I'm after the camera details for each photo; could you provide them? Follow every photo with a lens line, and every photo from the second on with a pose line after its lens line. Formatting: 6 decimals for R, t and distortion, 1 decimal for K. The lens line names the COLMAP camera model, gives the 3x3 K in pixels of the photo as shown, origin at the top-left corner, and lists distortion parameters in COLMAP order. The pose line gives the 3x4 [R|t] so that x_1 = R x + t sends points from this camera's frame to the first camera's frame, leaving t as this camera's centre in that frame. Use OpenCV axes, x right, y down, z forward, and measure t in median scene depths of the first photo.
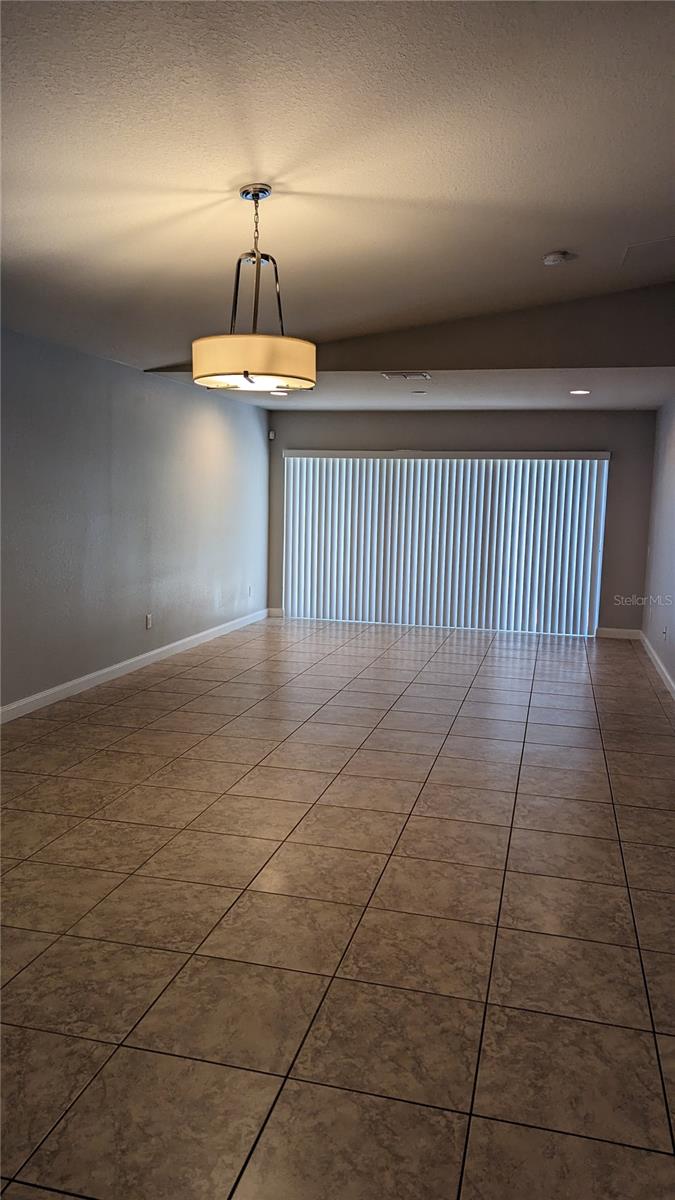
lens RADIAL K [[824.5, 0, 341.8], [0, 824.5, 588.6], [0, 0, 1]] dist [0.063506, -0.057988]
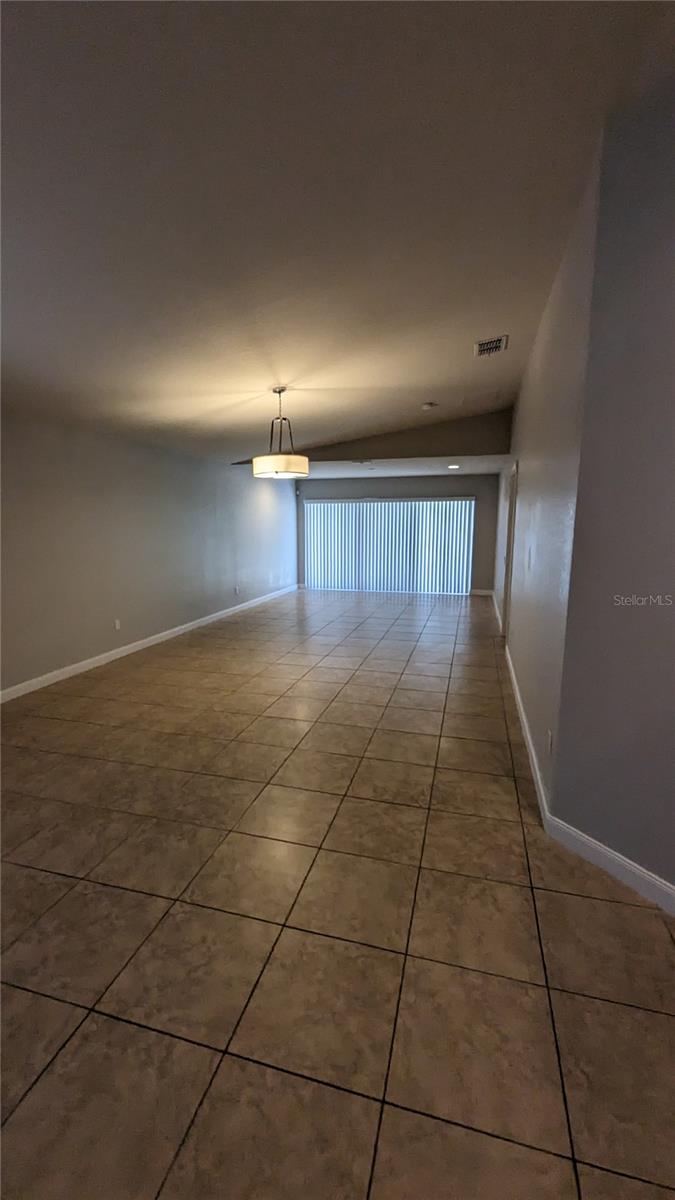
lens RADIAL K [[499.7, 0, 325.4], [0, 499.7, 599.9], [0, 0, 1]] dist [0.008610, 0.000083]
pose [[0.998476, -0.019652, -0.051569, 0.052371], [0.021817, 0.998890, 0.041748, 0.022697], [0.050691, -0.042810, 0.997796, -0.239838]]
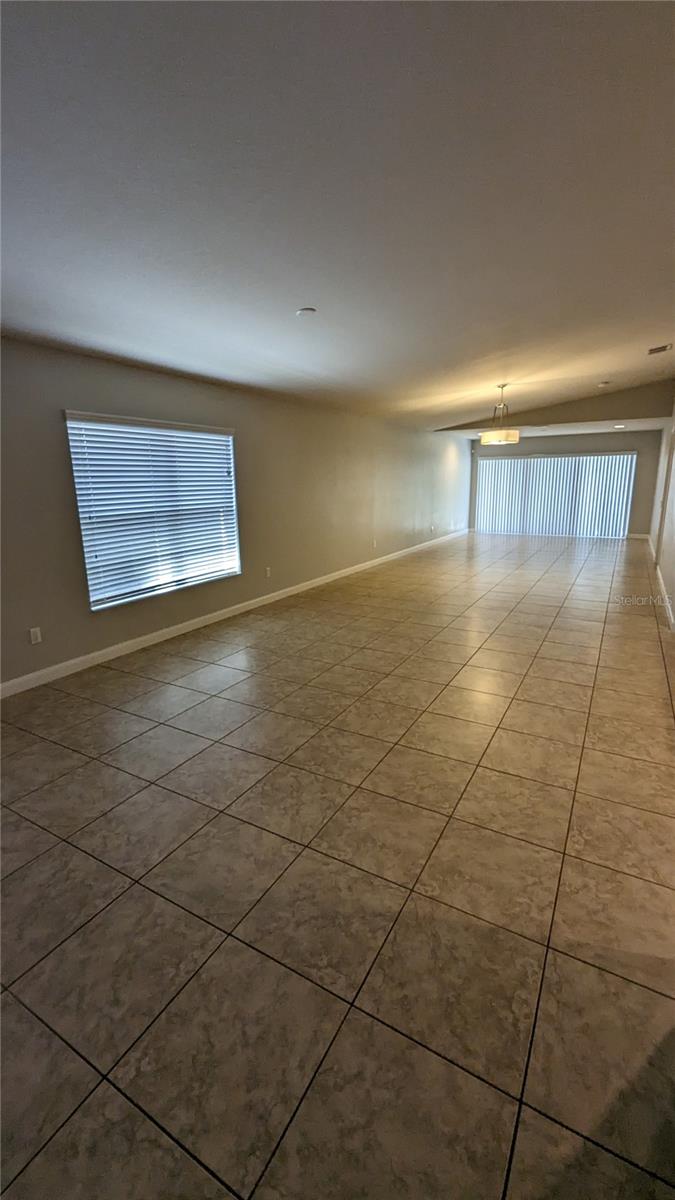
lens RADIAL K [[493.4, 0, 342.1], [0, 493.4, 593.7], [0, 0, 1]] dist [0.000602, 0.000038]
pose [[0.960426, 0.023341, -0.277557, -0.070750], [0.008073, 0.993731, 0.111503, 0.078614], [0.278419, -0.109331, 0.954217, -0.689127]]
